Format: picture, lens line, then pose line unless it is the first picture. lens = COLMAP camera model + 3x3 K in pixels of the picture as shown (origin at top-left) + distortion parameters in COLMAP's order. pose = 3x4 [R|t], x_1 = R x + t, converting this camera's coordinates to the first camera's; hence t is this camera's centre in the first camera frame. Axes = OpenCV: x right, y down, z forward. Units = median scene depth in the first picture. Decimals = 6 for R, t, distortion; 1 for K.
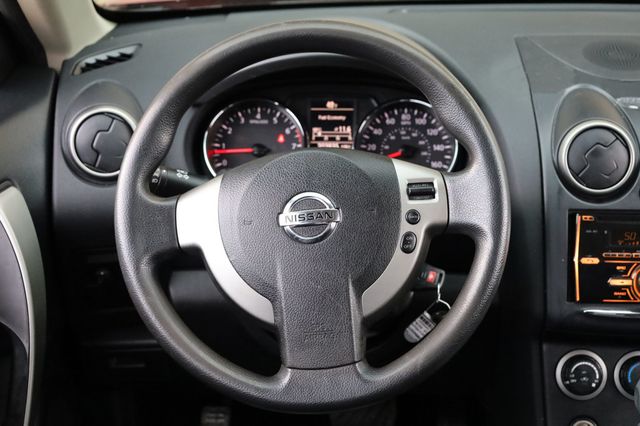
lens RADIAL K [[1117.6, 0, 323.2], [0, 1117.6, 212.6], [0, 0, 1]] dist [0.024430, 0.000000]
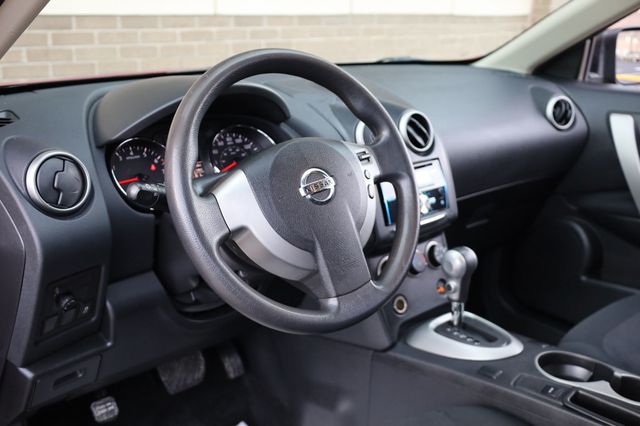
lens RADIAL K [[651.1, 0, 319.1], [0, 651.1, 212.7], [0, 0, 1]] dist [-0.012482, 0.000000]
pose [[0.729469, -0.193950, 0.655941, -0.445527], [0.236156, 0.971404, 0.024598, 0.013718], [-0.641955, 0.136961, 0.754411, 0.340793]]
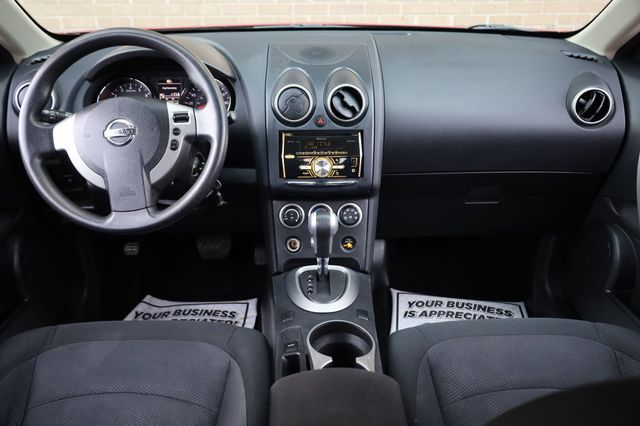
lens RADIAL K [[558.1, 0, 318.3], [0, 558.1, 212.4], [0, 0, 1]] dist [0.018462, -0.014083]
pose [[0.998018, -0.027783, 0.056460, 0.221826], [0.022755, 0.995876, 0.087820, 0.053212], [-0.058667, -0.086361, 0.994535, 0.018593]]
